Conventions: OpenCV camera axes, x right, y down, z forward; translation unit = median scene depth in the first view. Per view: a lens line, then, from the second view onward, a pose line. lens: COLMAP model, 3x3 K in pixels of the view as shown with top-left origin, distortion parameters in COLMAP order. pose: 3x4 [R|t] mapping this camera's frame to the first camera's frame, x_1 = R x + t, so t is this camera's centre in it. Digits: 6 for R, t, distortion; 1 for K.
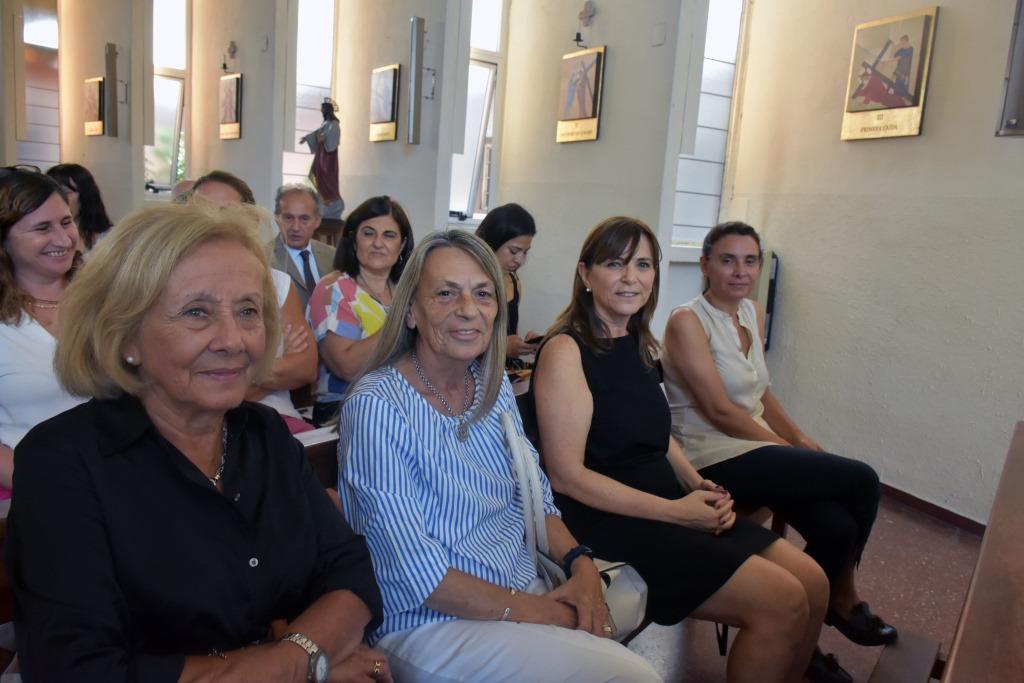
lens RADIAL K [[803.1, 0, 512.2], [0, 803.1, 342.2], [0, 0, 1]] dist [-0.008472, -0.016062]
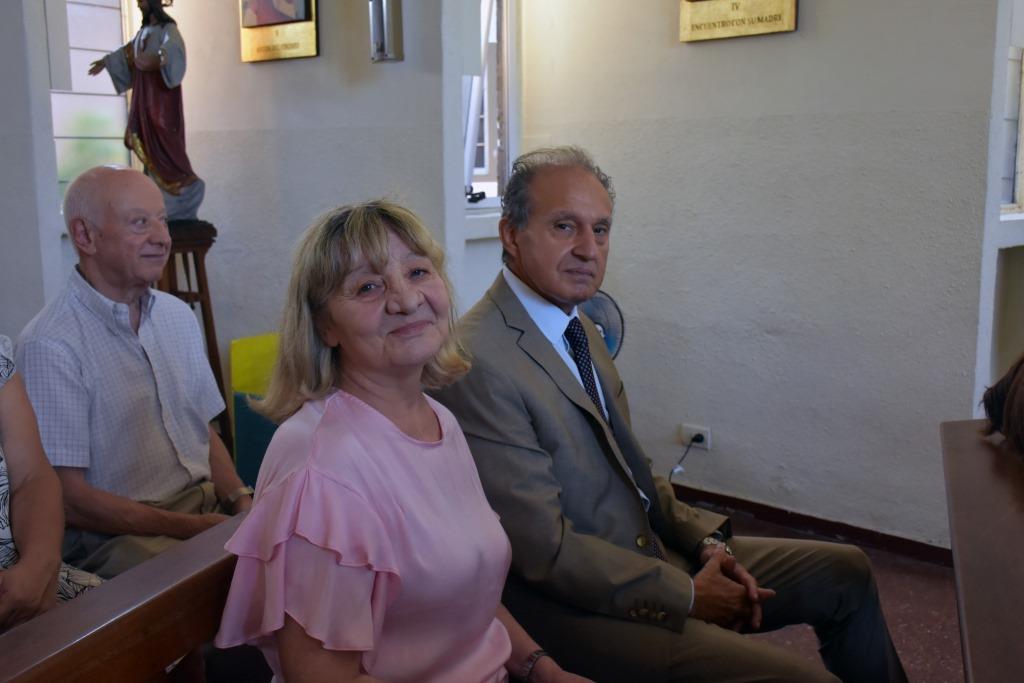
lens RADIAL K [[1173.7, 0, 509.2], [0, 1173.7, 351.9], [0, 0, 1]] dist [0.024396, 0.000000]
pose [[0.955186, -0.121061, 0.270120, -0.241206], [0.120448, 0.992540, 0.018906, -0.061851], [-0.270393, 0.014477, 0.962641, 0.238294]]
